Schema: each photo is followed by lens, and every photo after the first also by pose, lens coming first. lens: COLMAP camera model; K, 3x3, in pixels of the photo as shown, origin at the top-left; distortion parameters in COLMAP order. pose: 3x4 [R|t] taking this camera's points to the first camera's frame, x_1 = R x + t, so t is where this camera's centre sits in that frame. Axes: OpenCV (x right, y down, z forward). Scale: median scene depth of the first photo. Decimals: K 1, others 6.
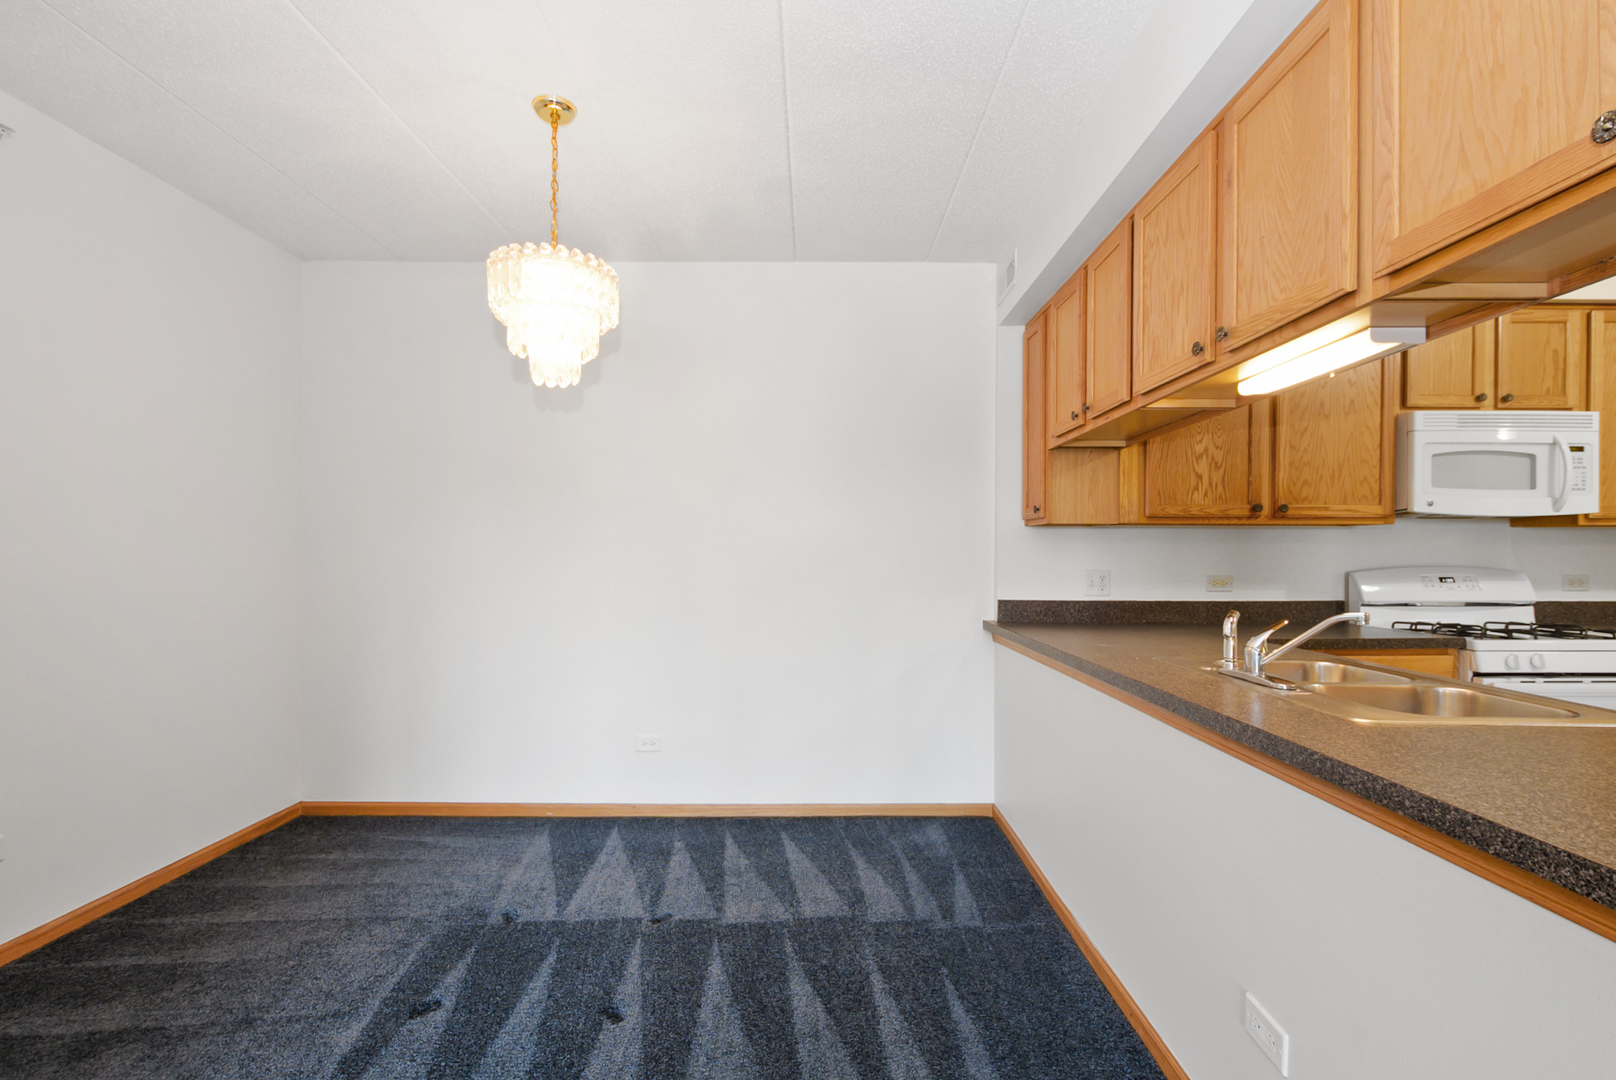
lens RADIAL K [[715.6, 0, 813.9], [0, 715.6, 551.4], [0, 0, 1]] dist [0.004661, -0.000812]
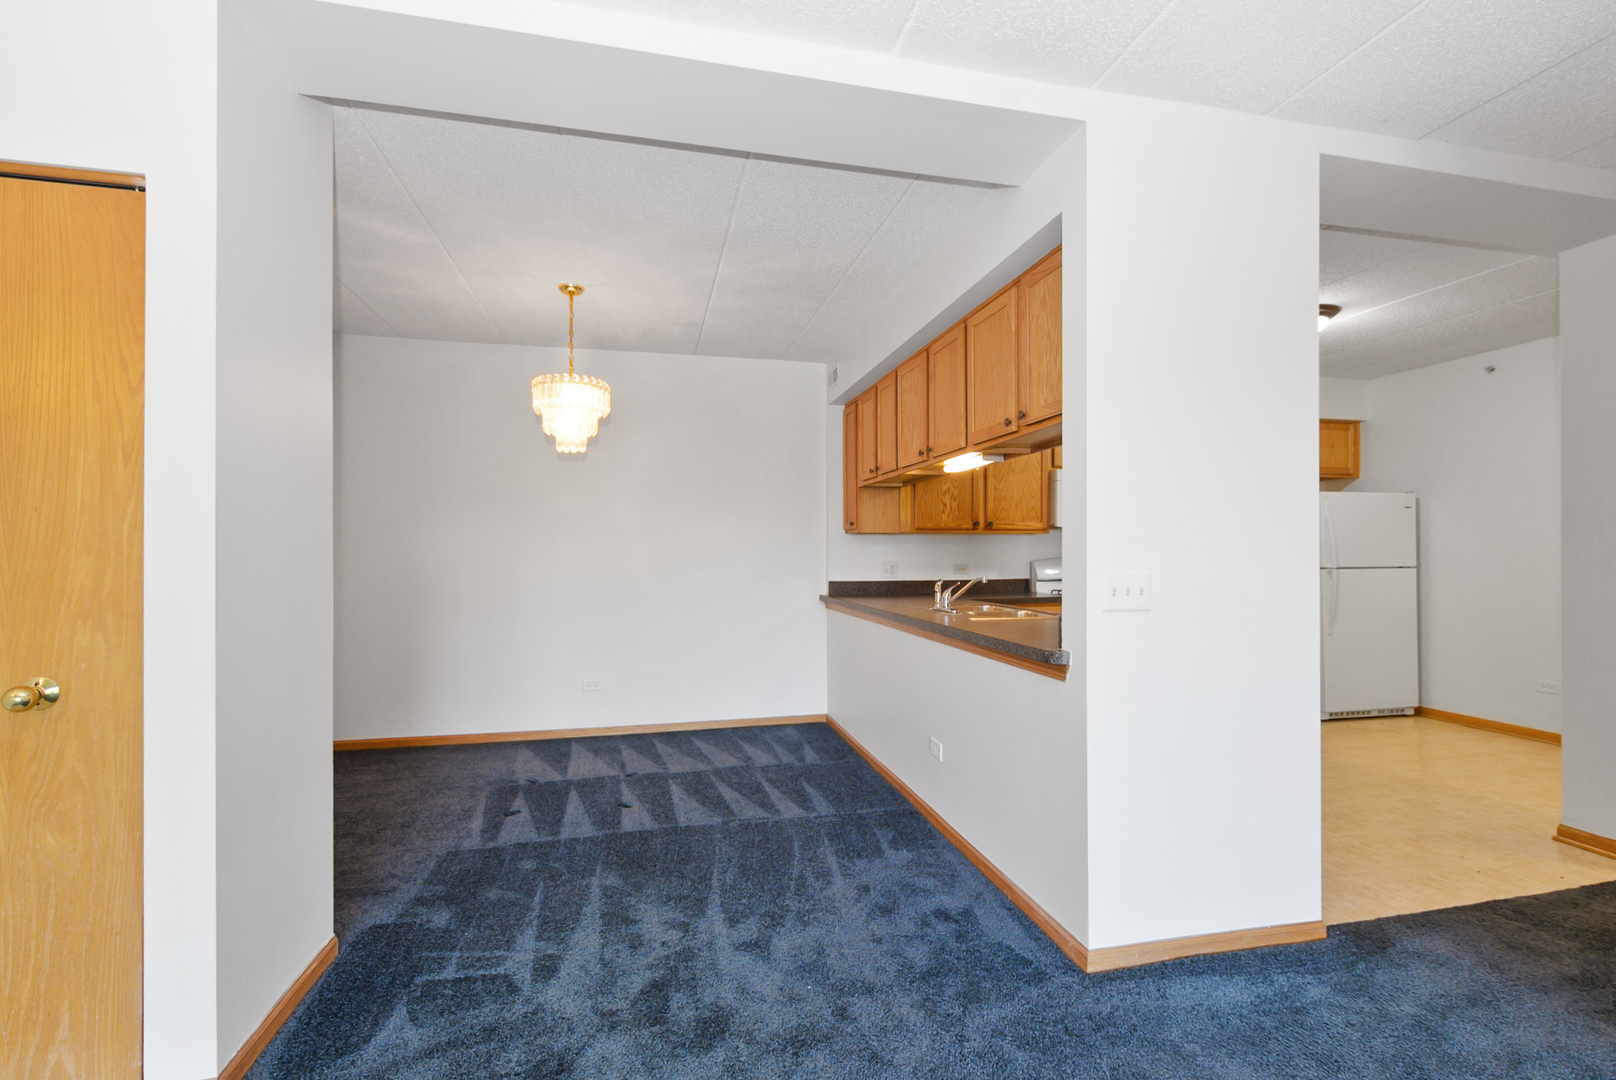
lens RADIAL K [[718.2, 0, 808.0], [0, 718.2, 540.0], [0, 0, 1]] dist [-0.003069, -0.000454]
pose [[0.975276, -0.001470, 0.220986, -0.146910], [0.004278, 0.999916, -0.012226, -0.002940], [-0.220949, 0.012869, 0.975200, -0.571665]]
